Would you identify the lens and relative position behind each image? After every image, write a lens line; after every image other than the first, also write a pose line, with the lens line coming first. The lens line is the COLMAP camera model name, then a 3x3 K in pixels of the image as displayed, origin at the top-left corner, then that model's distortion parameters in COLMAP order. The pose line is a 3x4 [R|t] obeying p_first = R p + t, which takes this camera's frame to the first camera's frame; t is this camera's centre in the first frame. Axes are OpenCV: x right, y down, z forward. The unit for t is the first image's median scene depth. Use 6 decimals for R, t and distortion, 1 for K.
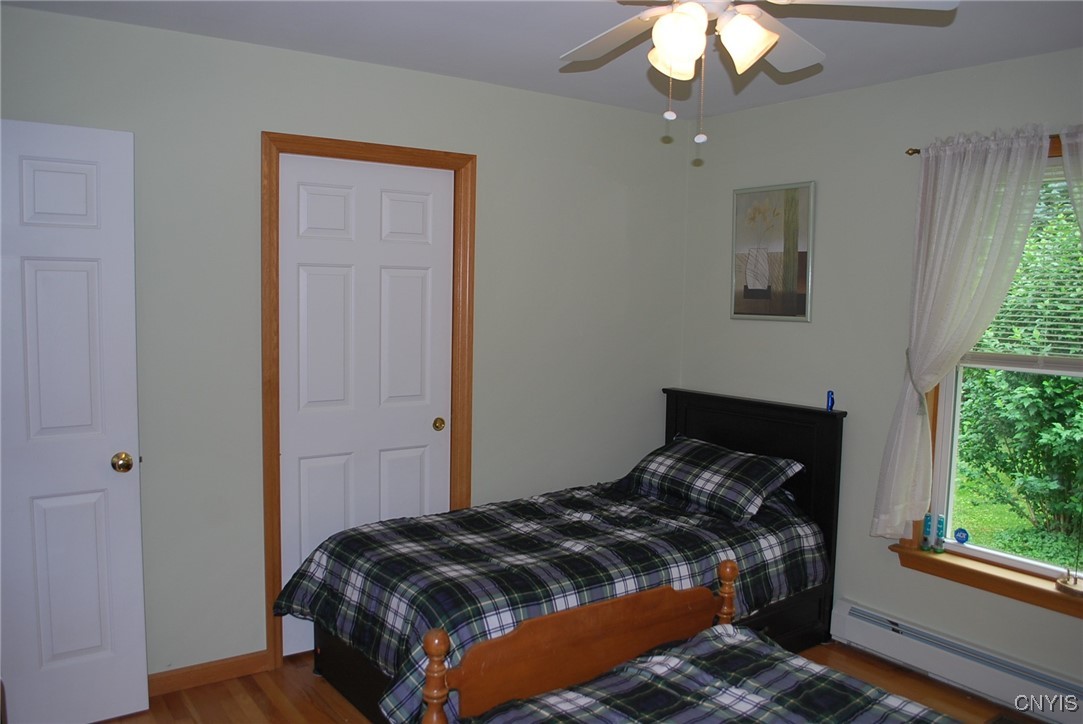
lens RADIAL K [[857.3, 0, 545.0], [0, 857.3, 367.3], [0, 0, 1]] dist [-0.074655, 0.005646]
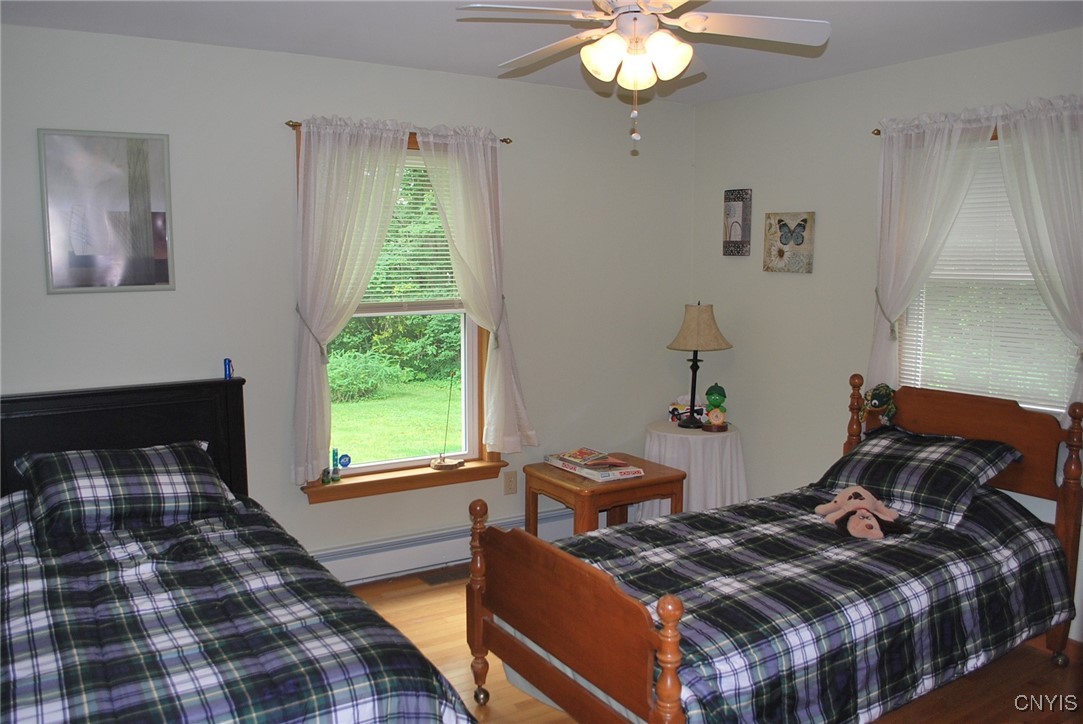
lens RADIAL K [[857.3, 0, 545.0], [0, 857.3, 367.3], [0, 0, 1]] dist [-0.074655, 0.005646]
pose [[0.062355, -0.143359, 0.987704, -0.647691], [0.091697, 0.986267, 0.137361, -0.067249], [-0.993833, 0.082004, 0.074645, 0.615214]]
